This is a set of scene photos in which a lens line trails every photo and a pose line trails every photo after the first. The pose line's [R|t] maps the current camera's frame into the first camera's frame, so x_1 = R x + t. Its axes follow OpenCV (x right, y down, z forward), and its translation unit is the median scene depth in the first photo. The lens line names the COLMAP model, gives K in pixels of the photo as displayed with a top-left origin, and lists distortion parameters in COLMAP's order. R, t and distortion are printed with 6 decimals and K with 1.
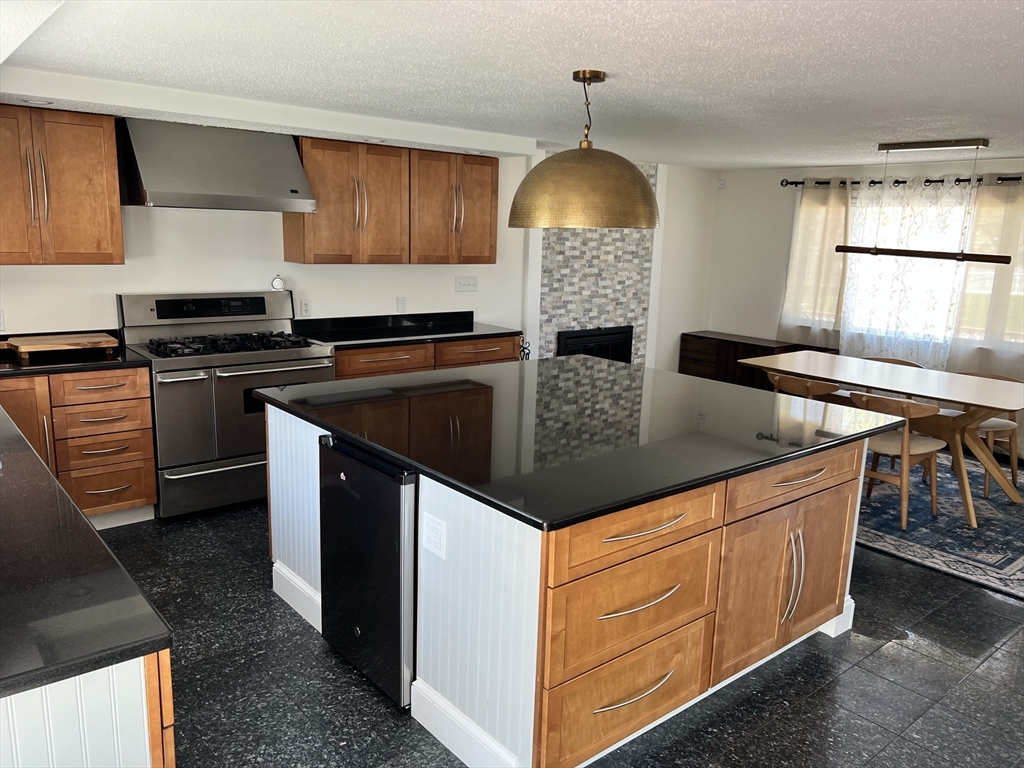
lens RADIAL K [[772.9, 0, 513.0], [0, 772.9, 385.2], [0, 0, 1]] dist [0.053276, -0.068299]
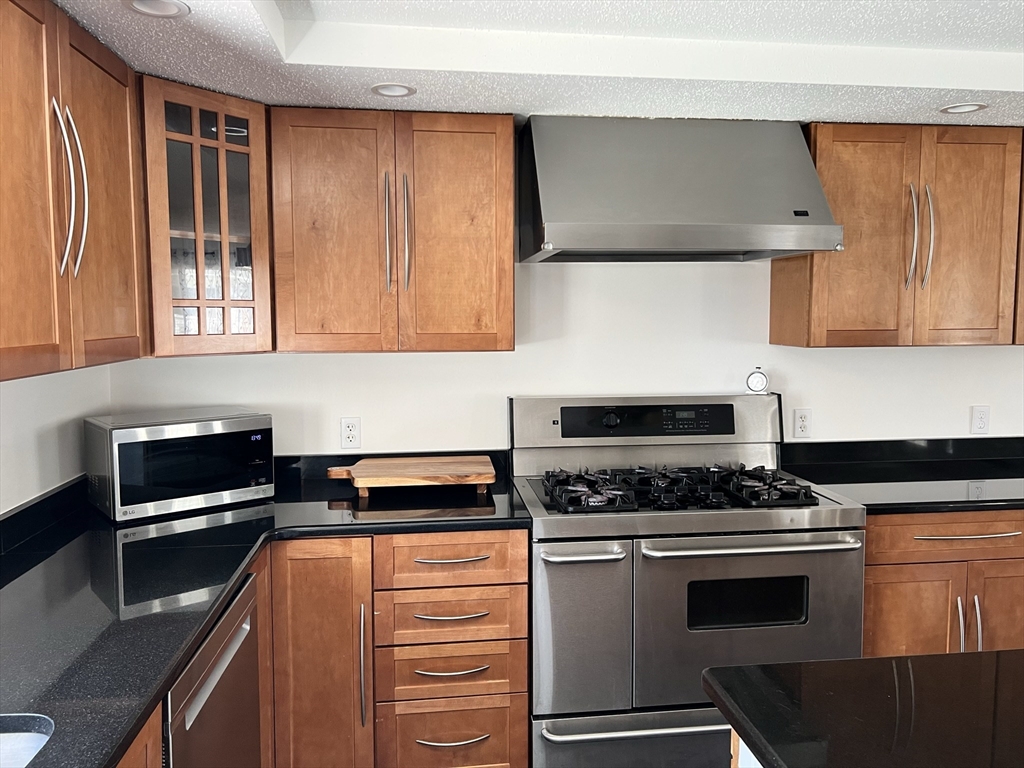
lens RADIAL K [[772.9, 0, 514.4], [0, 772.9, 382.7], [0, 0, 1]] dist [0.053276, -0.068299]
pose [[0.842776, 0.015487, -0.538042, -0.166221], [-0.076760, 0.992828, -0.091656, -0.072988], [0.532764, 0.118546, 0.837920, 0.484645]]
